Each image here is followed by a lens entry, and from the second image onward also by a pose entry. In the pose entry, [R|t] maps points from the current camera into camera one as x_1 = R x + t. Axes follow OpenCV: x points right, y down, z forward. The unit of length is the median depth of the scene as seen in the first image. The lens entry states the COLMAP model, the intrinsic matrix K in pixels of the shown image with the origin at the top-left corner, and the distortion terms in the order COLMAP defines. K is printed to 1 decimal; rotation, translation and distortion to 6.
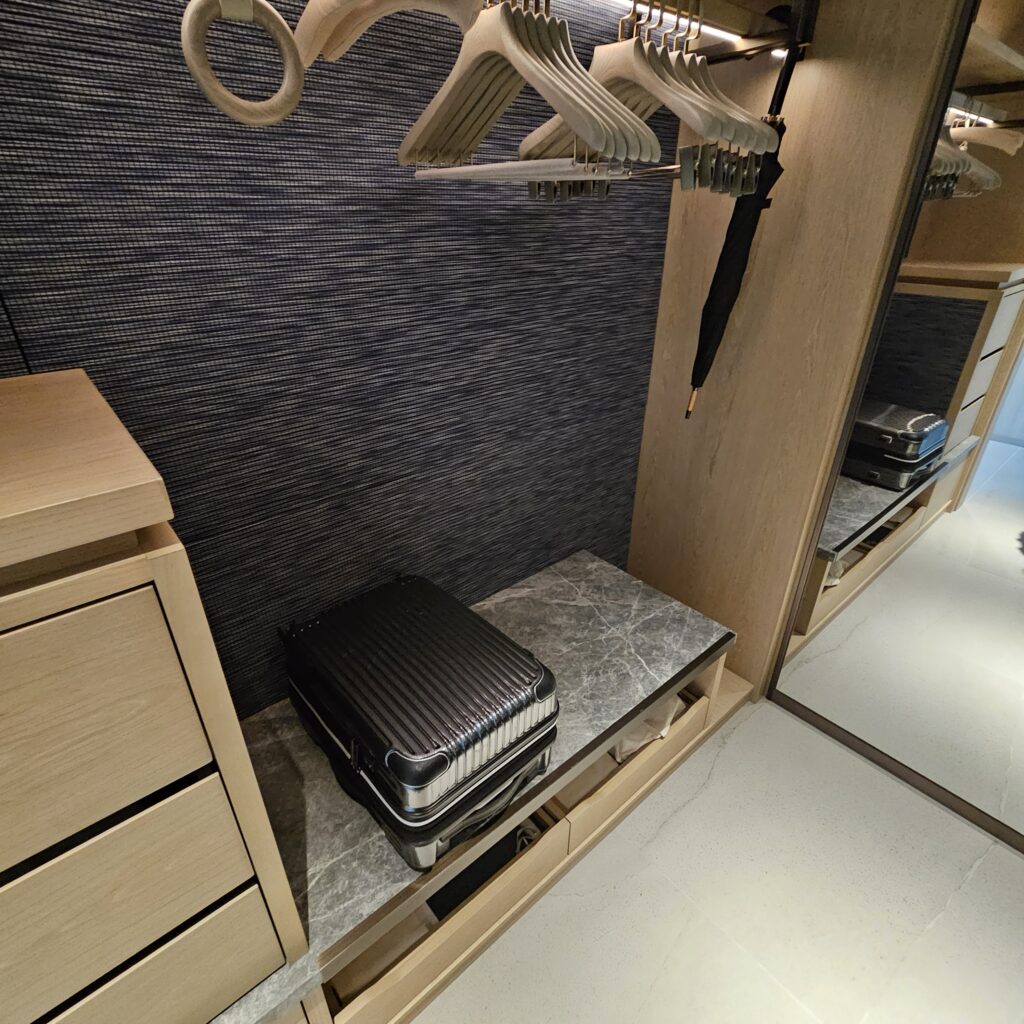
lens RADIAL K [[563.9, 0, 511.6], [0, 563.9, 509.6], [0, 0, 1]] dist [-0.001438, 0.000207]
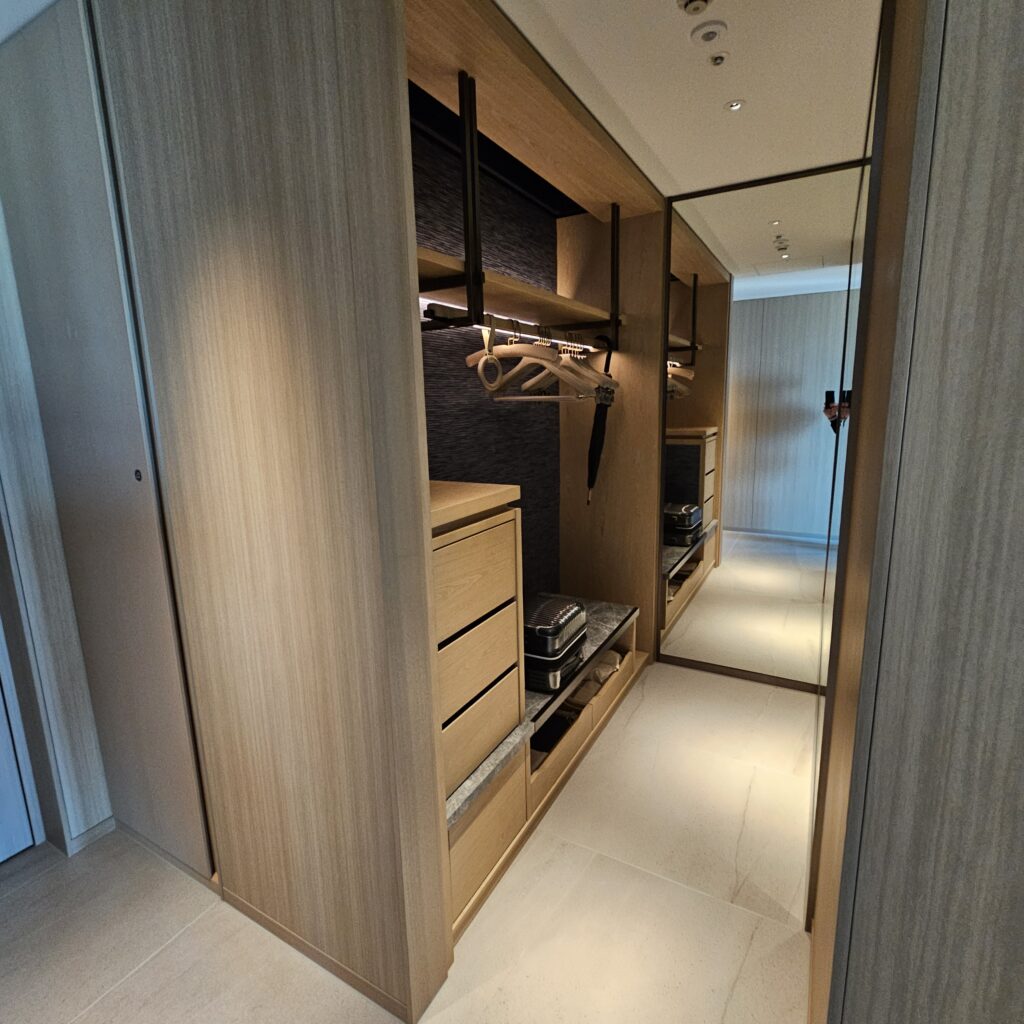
lens RADIAL K [[563.9, 0, 512.3], [0, 563.9, 511.7], [0, 0, 1]] dist [-0.001438, 0.000207]
pose [[0.937129, -0.088415, 0.337597, -0.590842], [0.183185, 0.948013, -0.260219, 0.317370], [-0.297039, 0.305701, 0.904607, -0.666439]]
